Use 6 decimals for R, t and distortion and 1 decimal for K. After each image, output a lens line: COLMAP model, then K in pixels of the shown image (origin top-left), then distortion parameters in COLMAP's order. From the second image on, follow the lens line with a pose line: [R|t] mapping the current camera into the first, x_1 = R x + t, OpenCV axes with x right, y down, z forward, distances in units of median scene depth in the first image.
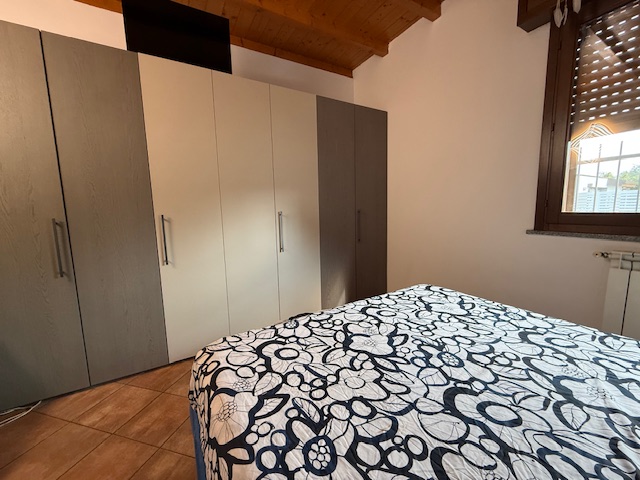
lens RADIAL K [[253.8, 0, 323.2], [0, 253.8, 235.5], [0, 0, 1]] dist [0.000578, -0.000687]
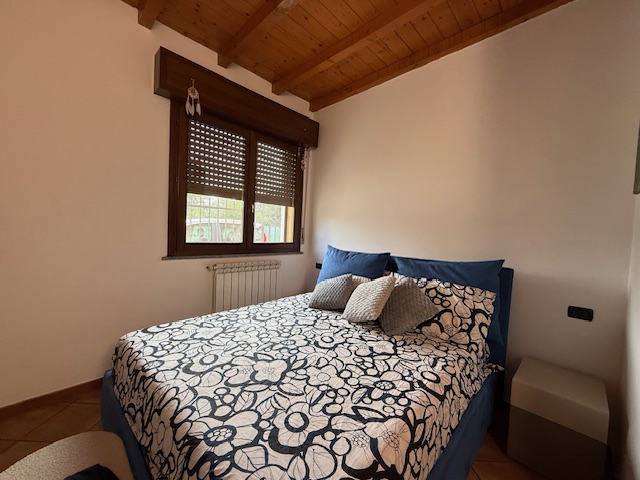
lens RADIAL K [[253.8, 0, 317.0], [0, 253.8, 242.7], [0, 0, 1]] dist [0.000578, -0.000687]
pose [[-0.249372, -0.032845, 0.967850, -1.042100], [0.072328, 0.996002, 0.052436, -0.194196], [-0.965703, 0.083078, -0.246000, 1.168286]]
